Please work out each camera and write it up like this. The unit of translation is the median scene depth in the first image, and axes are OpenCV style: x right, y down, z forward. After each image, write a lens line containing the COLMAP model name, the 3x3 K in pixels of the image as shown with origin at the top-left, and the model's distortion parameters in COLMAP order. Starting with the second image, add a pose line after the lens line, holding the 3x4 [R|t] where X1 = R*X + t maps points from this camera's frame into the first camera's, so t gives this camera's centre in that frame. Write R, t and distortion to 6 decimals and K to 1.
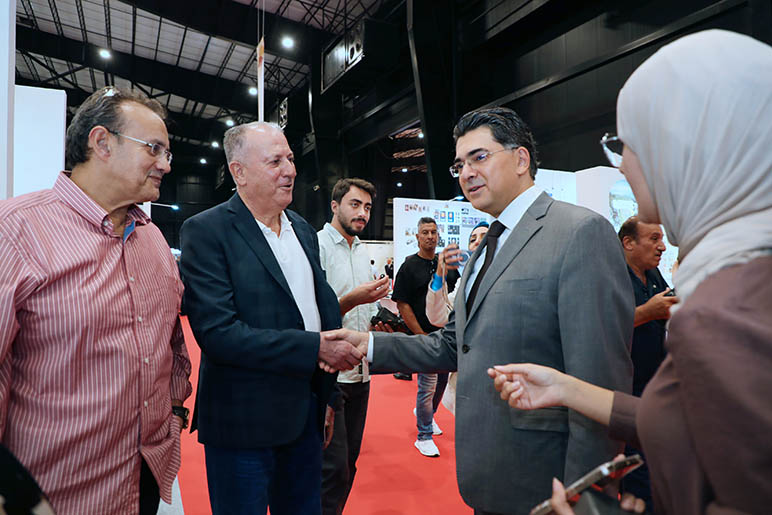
lens RADIAL K [[850.9, 0, 384.9], [0, 850.9, 258.1], [0, 0, 1]] dist [-0.018985, 0.000000]
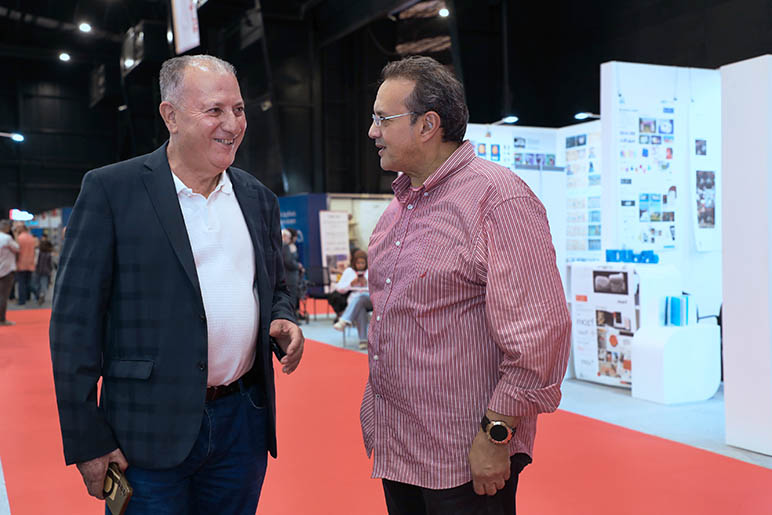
lens RADIAL K [[923.0, 0, 390.1], [0, 923.0, 255.5], [0, 0, 1]] dist [0.298449, 0.000000]
pose [[0.998922, -0.008021, 0.045727, -0.025279], [0.007128, 0.999781, 0.019659, 0.009712], [-0.045875, -0.019312, 0.998761, 0.347623]]
